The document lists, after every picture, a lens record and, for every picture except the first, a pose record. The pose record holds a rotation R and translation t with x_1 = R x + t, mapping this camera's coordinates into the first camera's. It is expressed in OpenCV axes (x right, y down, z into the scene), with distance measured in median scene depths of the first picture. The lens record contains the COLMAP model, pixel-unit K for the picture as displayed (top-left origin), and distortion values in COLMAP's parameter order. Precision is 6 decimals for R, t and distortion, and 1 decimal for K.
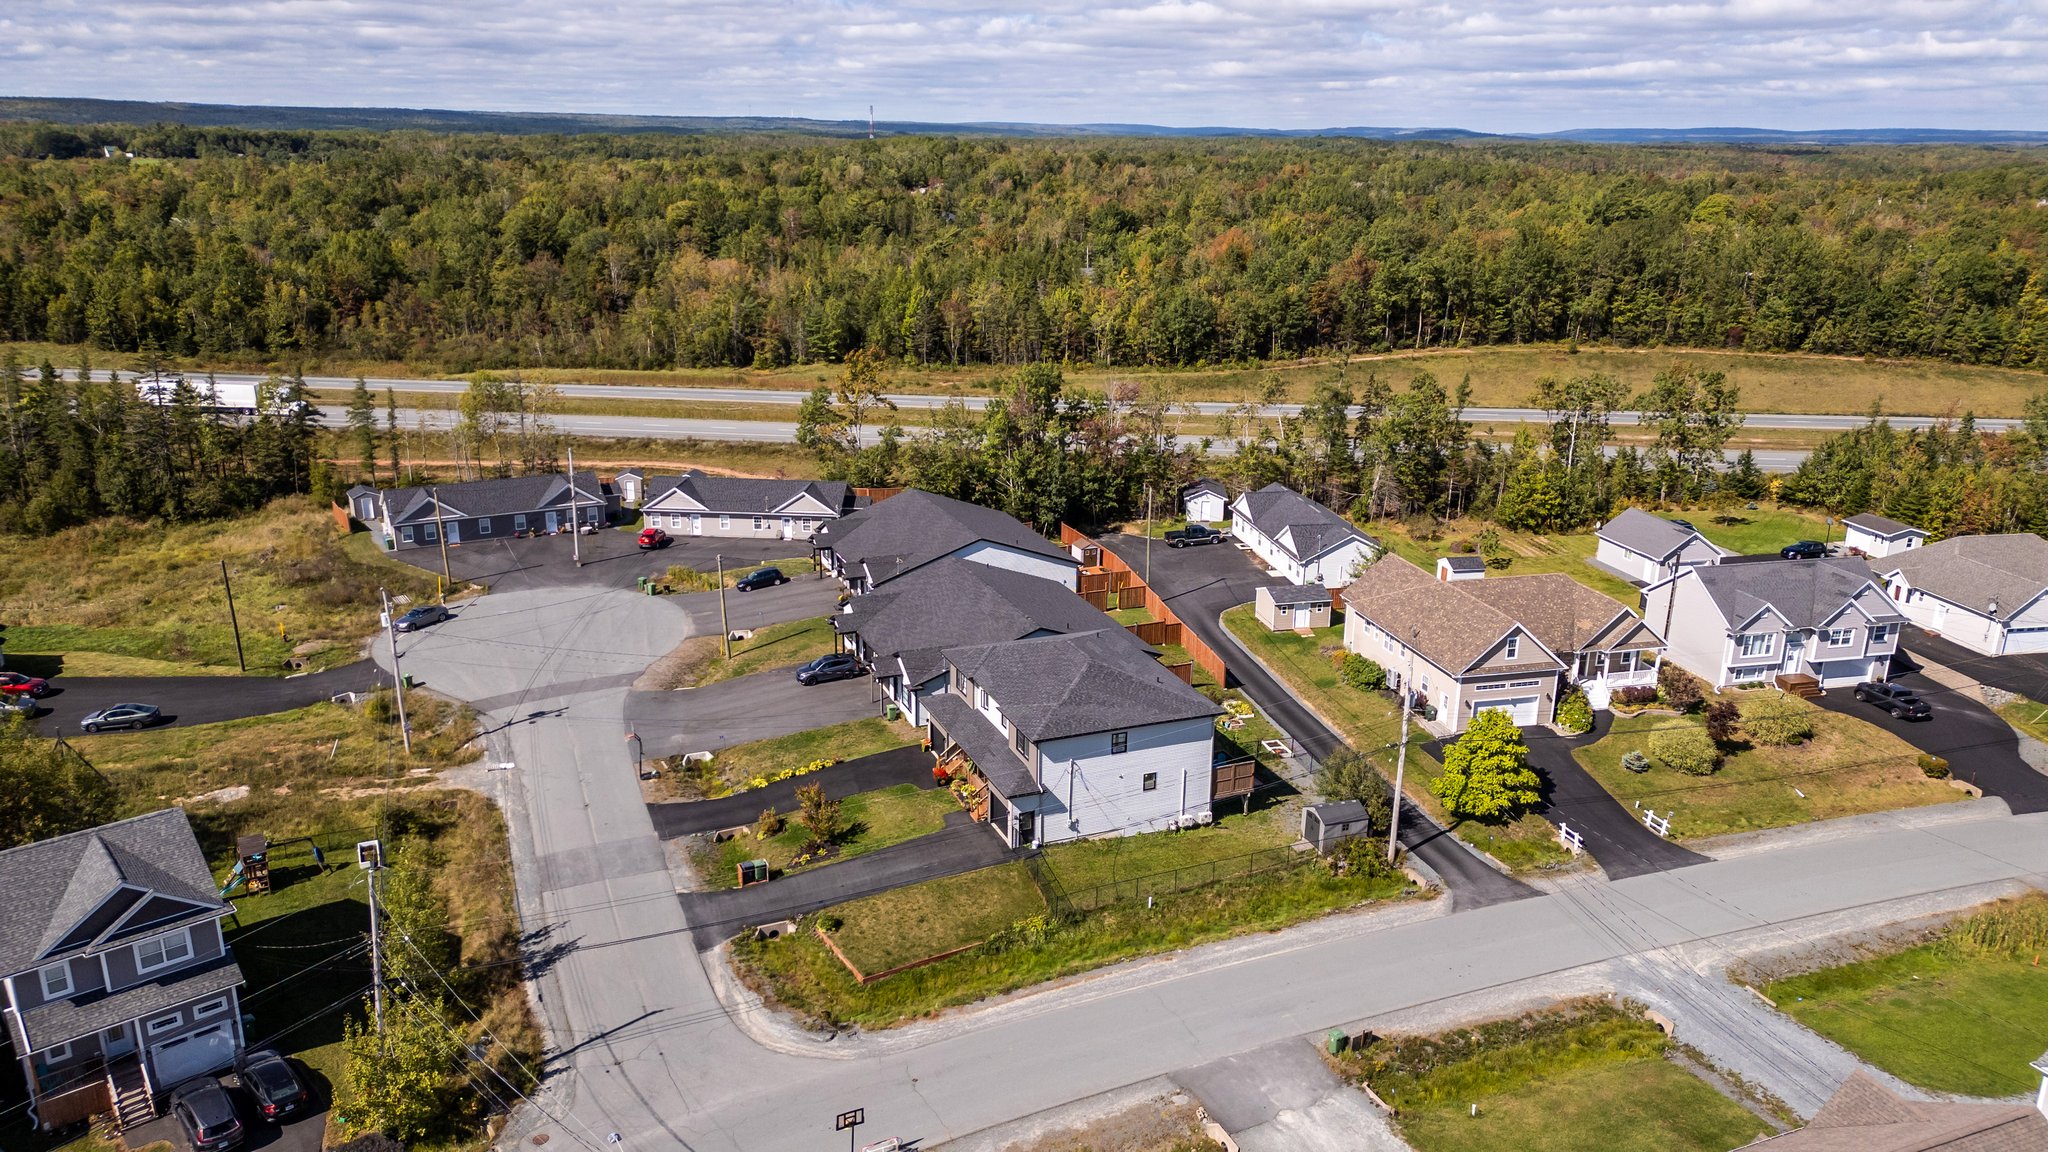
lens RADIAL K [[1424.3, 0, 1023.0], [0, 1424.3, 580.0], [0, 0, 1]] dist [0.088482, -0.093808]
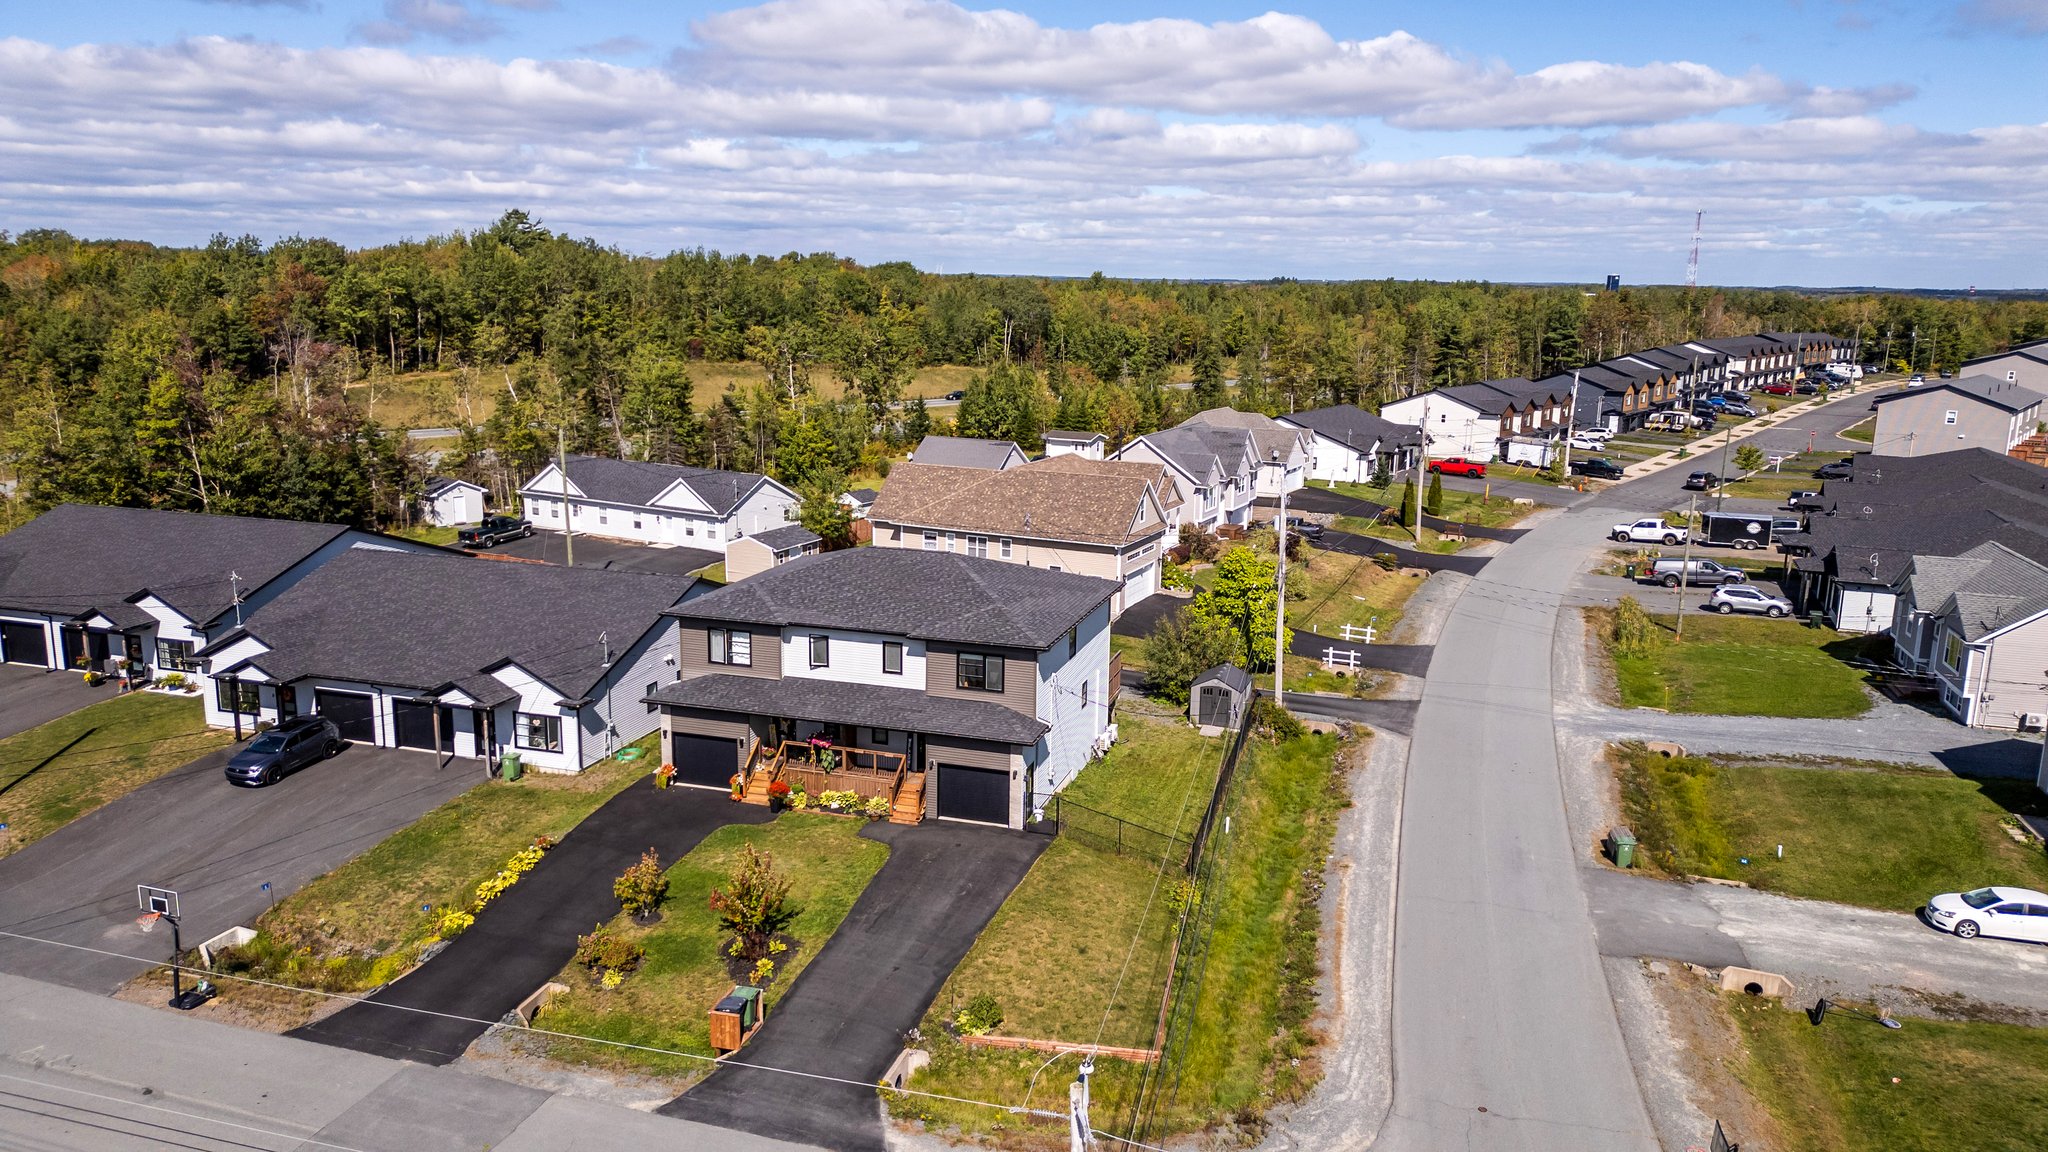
lens RADIAL K [[1424.3, 0, 1023.0], [0, 1424.3, 580.0], [0, 0, 1]] dist [0.088482, -0.093808]
pose [[0.636504, -0.161061, 0.754269, -0.279403], [0.220417, 0.975152, 0.022224, 0.038058], [-0.739106, 0.152108, 0.656189, 0.331612]]
